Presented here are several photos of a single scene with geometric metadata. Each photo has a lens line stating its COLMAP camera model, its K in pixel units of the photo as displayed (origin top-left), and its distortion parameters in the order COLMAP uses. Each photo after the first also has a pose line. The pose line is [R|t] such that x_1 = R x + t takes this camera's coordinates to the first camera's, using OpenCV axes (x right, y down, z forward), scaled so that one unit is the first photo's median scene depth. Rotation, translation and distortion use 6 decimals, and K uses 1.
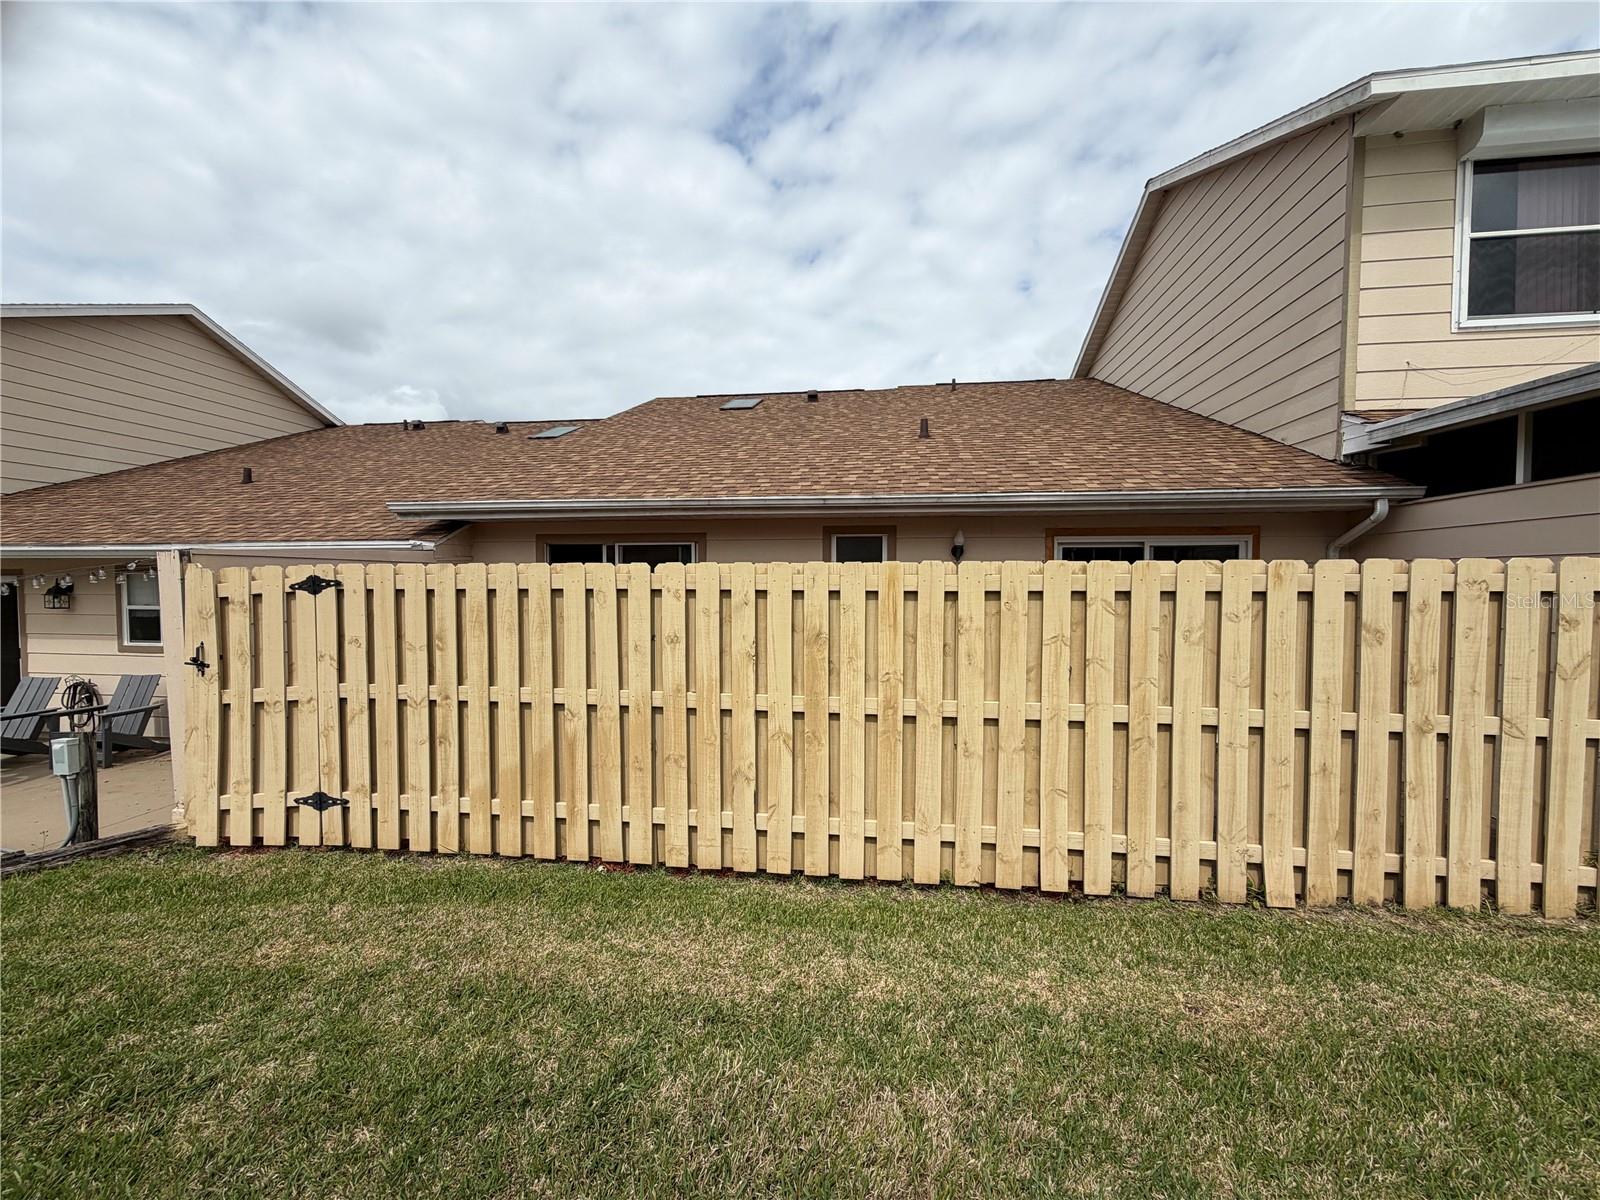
lens RADIAL K [[639.7, 0, 792.4], [0, 639.7, 601.0], [0, 0, 1]] dist [0.000142, 0.000025]
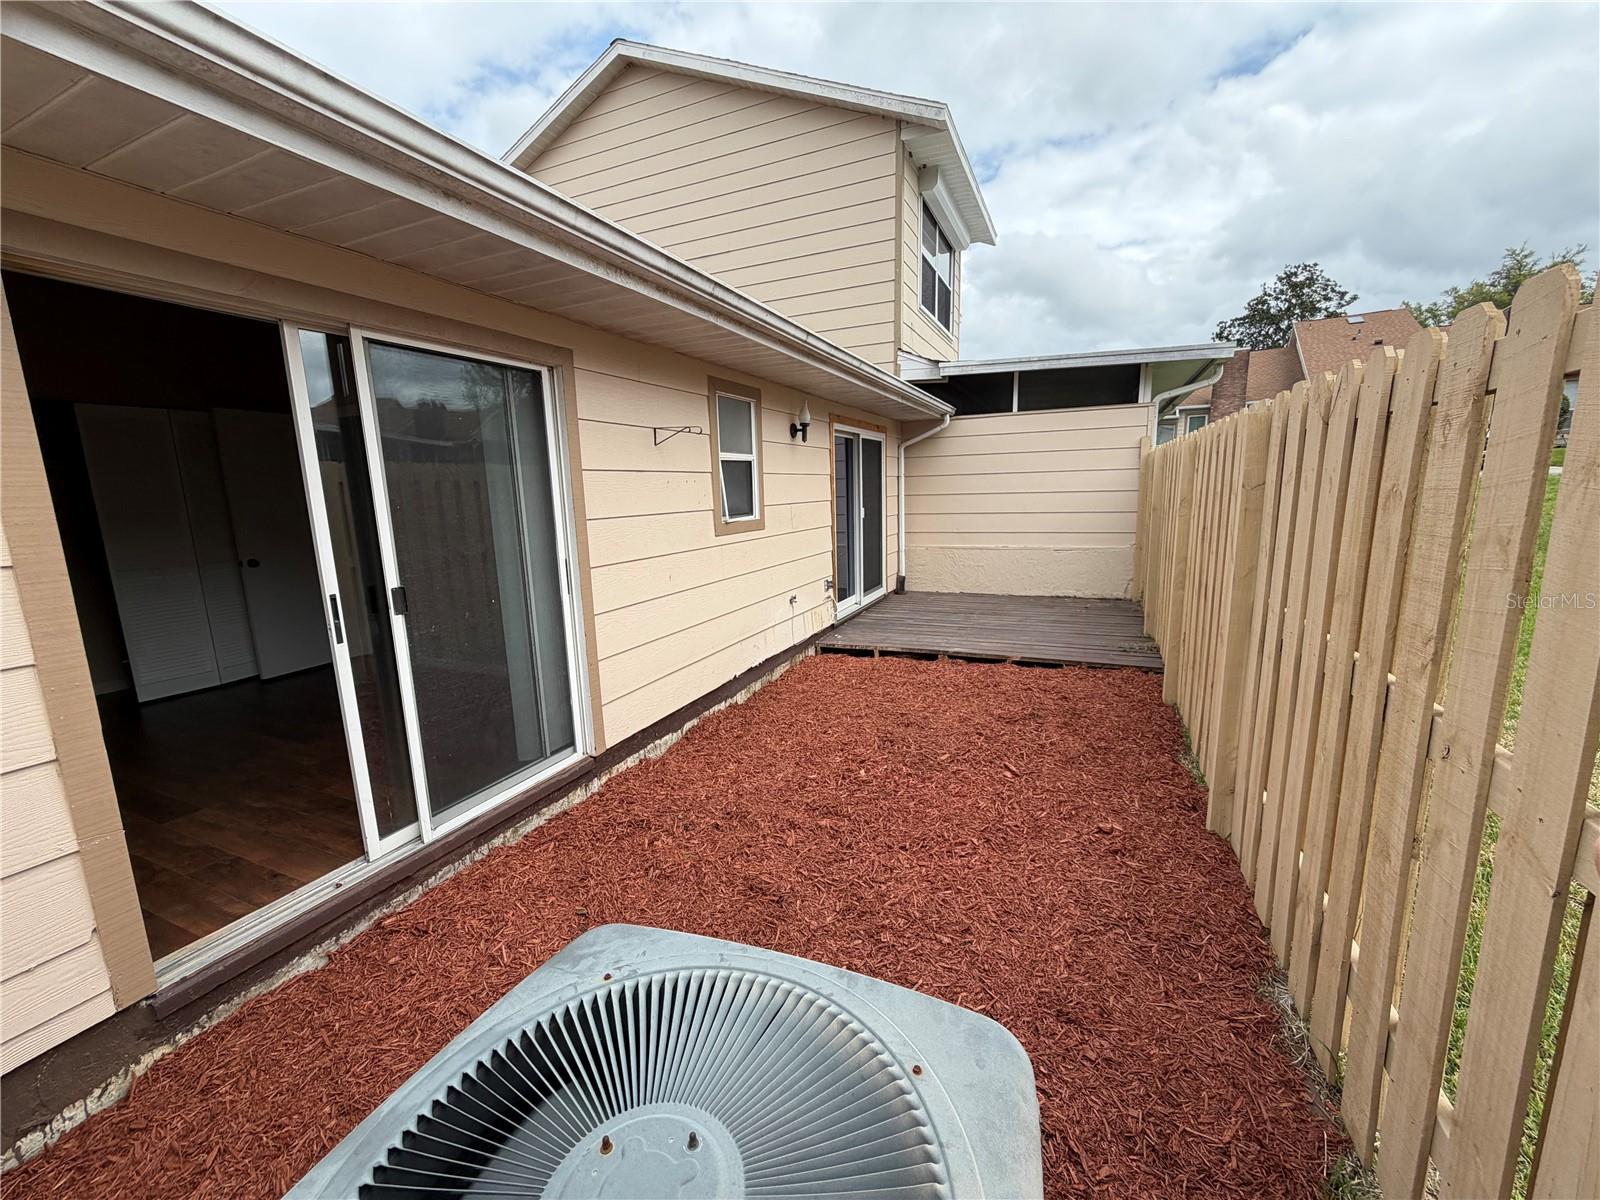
lens RADIAL K [[639.7, 0, 792.4], [0, 639.7, 601.0], [0, 0, 1]] dist [0.000142, 0.000025]
pose [[0.276753, -0.176847, 0.944528, -0.643110], [0.058275, 0.984199, 0.167200, 0.004396], [-0.959173, 0.008769, 0.282686, 0.826512]]
